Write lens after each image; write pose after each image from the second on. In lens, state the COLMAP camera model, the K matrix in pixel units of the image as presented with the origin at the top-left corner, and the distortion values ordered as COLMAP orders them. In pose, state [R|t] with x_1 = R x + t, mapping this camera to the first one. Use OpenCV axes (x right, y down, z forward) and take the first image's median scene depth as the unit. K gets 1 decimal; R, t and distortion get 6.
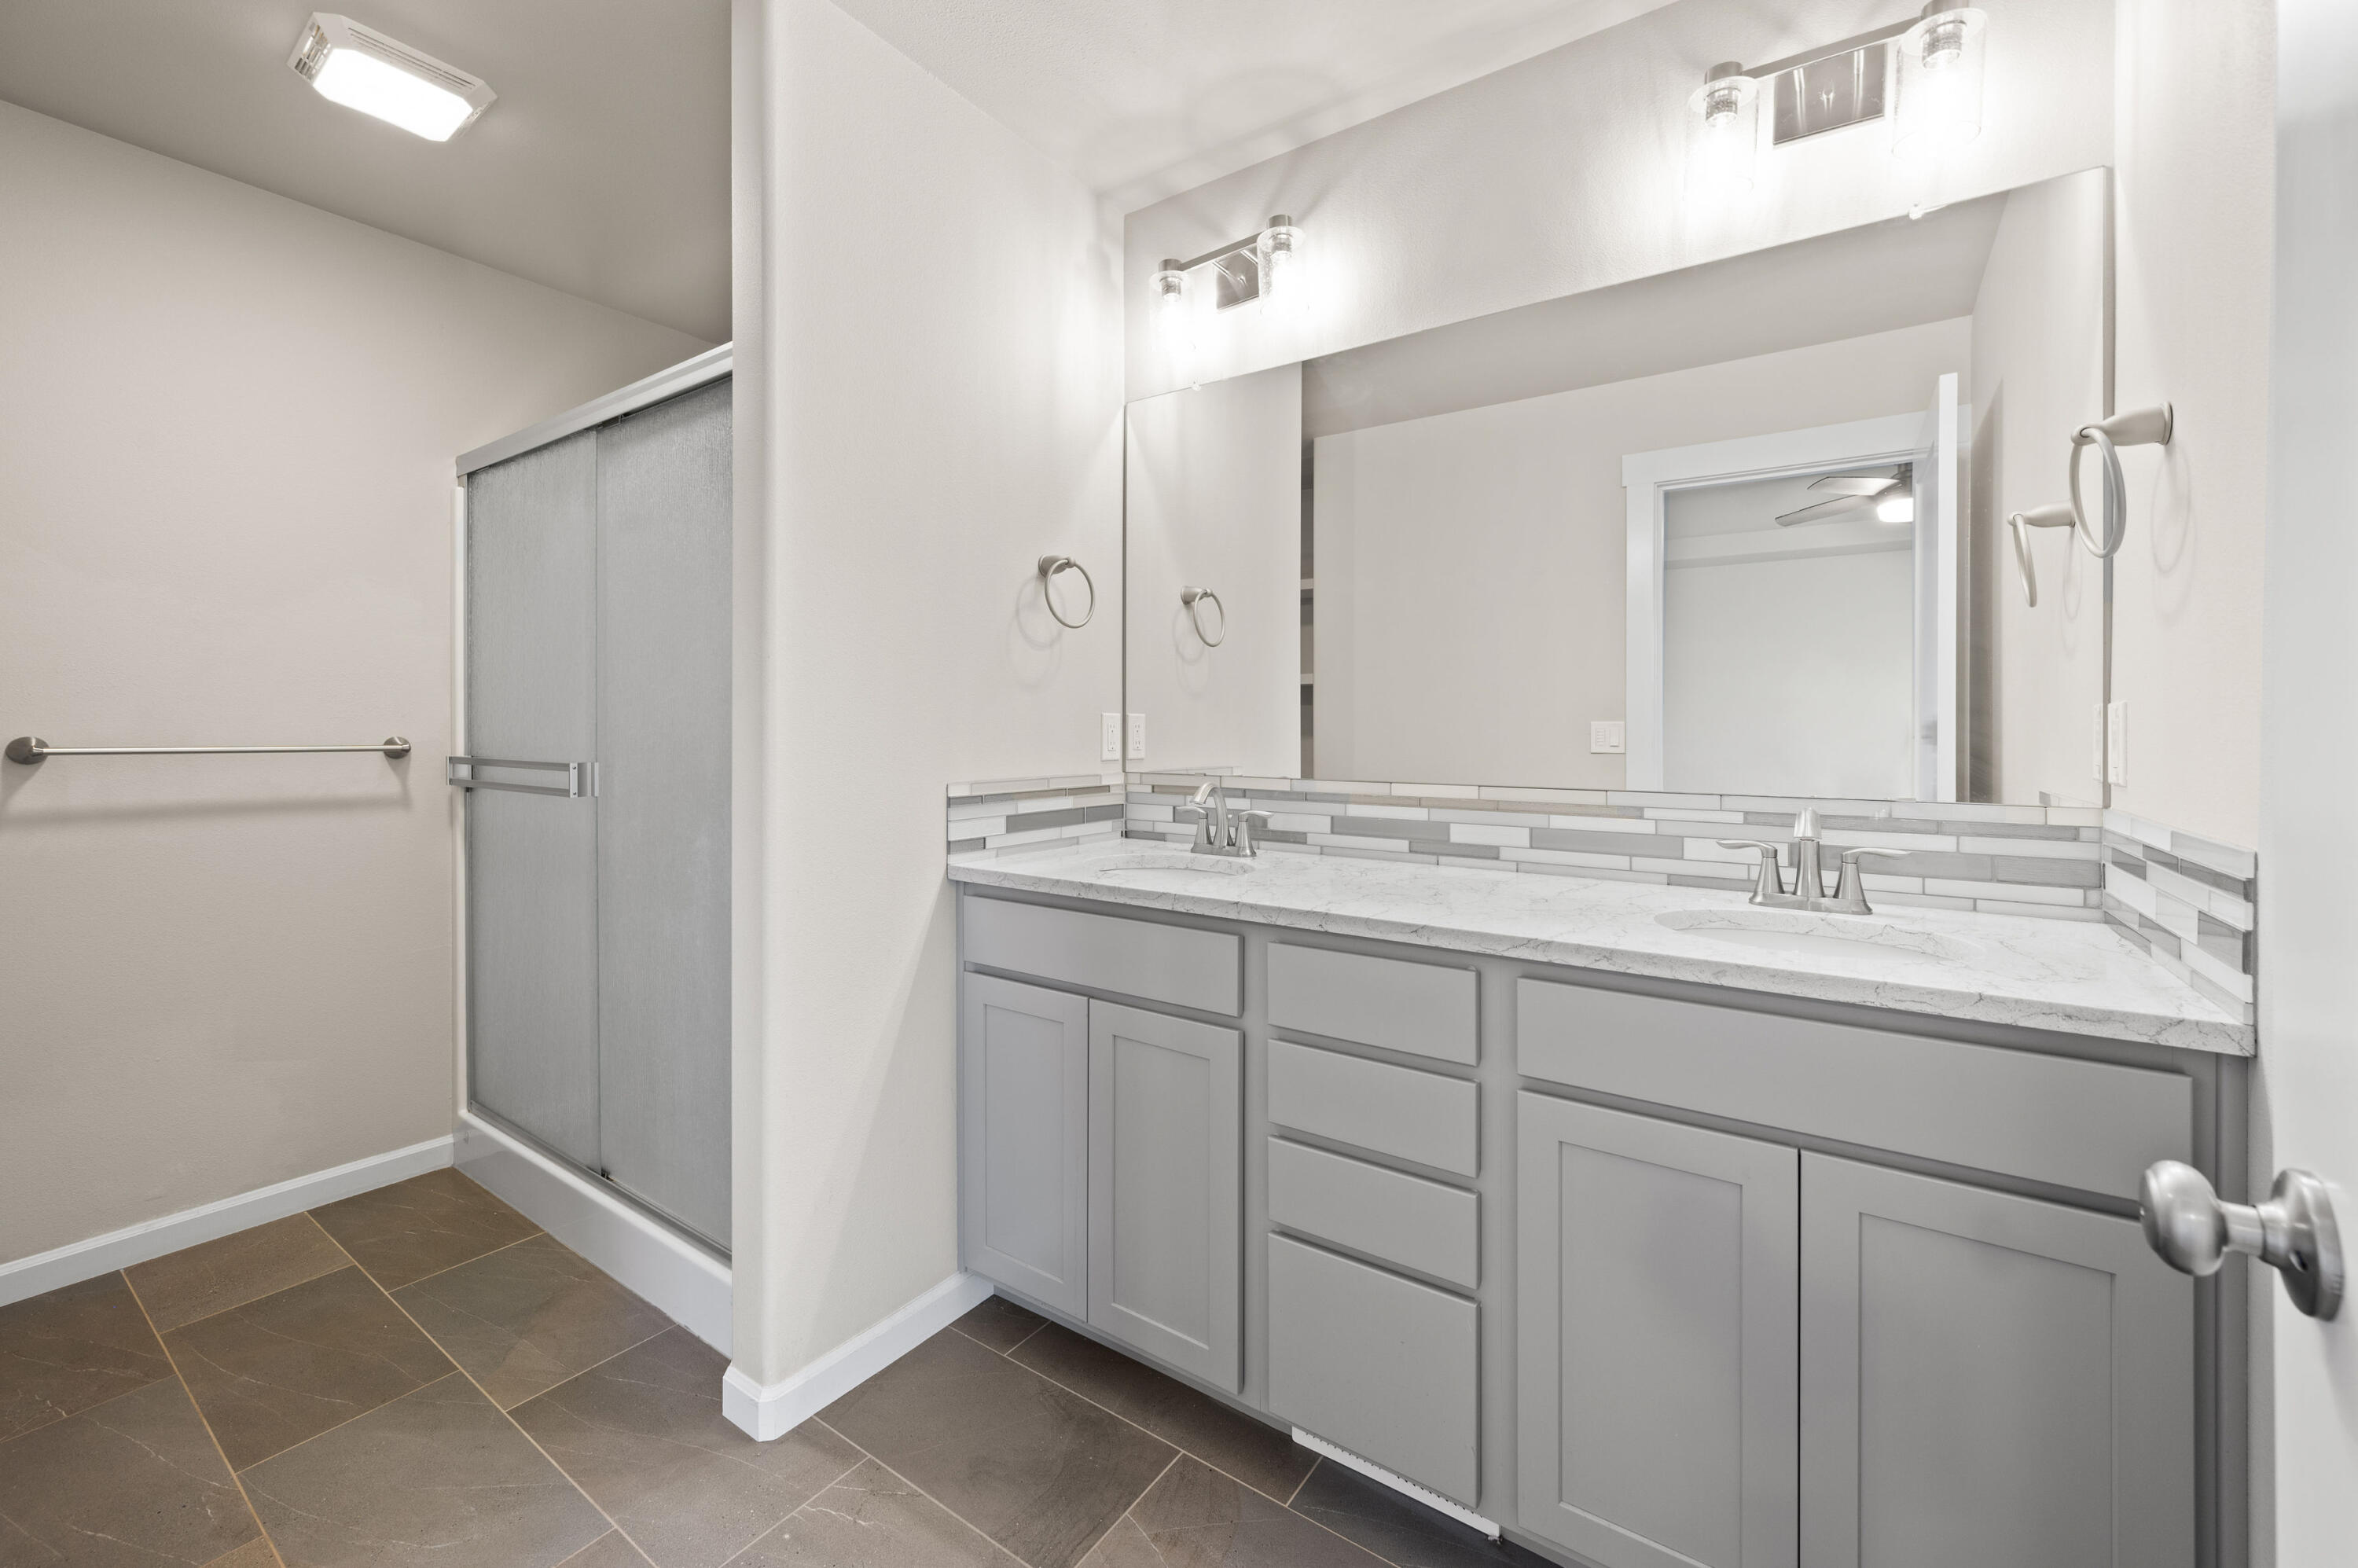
lens RADIAL K [[930.8, 0, 1175.2], [0, 930.8, 770.0], [0, 0, 1]] dist [0.000421, 0.000004]
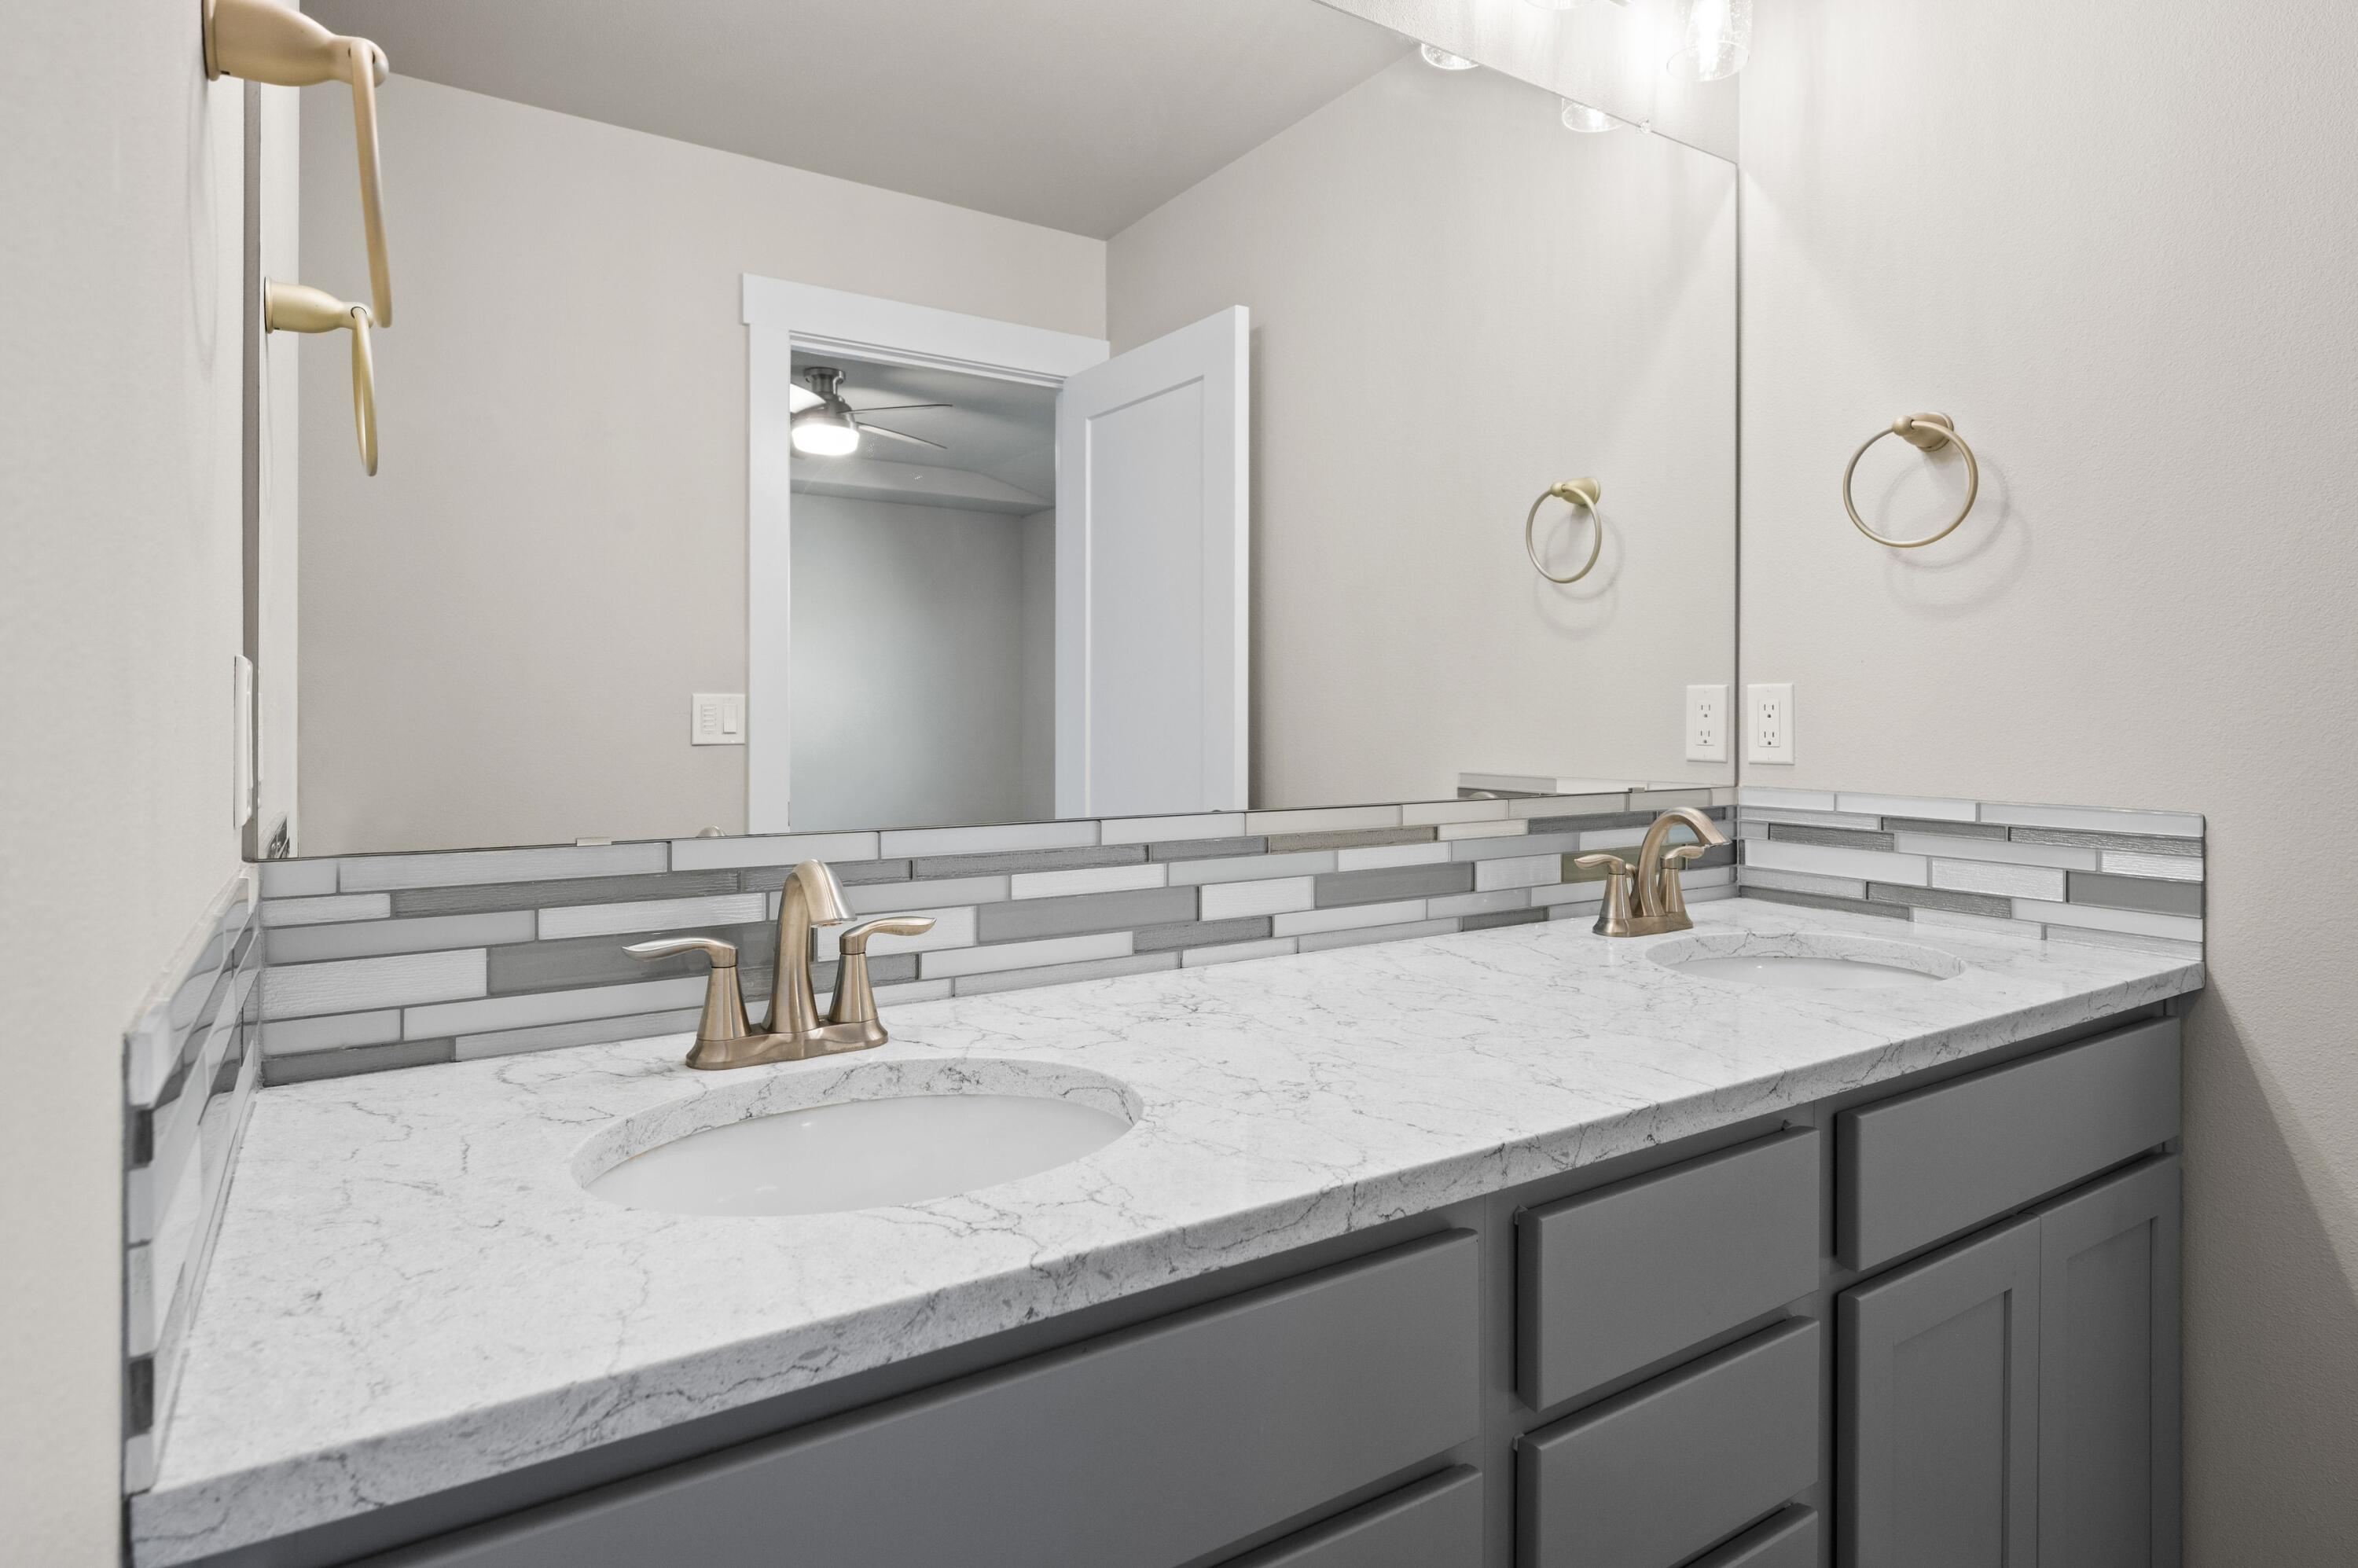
lens RADIAL K [[1289.0, 0, 1183.8], [0, 1289.0, 709.2], [0, 0, 1]] dist [0.017654, 0.000030]
pose [[0.371938, -0.005131, 0.928243, -0.427183], [0.039316, 0.999174, -0.010230, -0.040457], [-0.927425, 0.040300, 0.371832, 0.767704]]
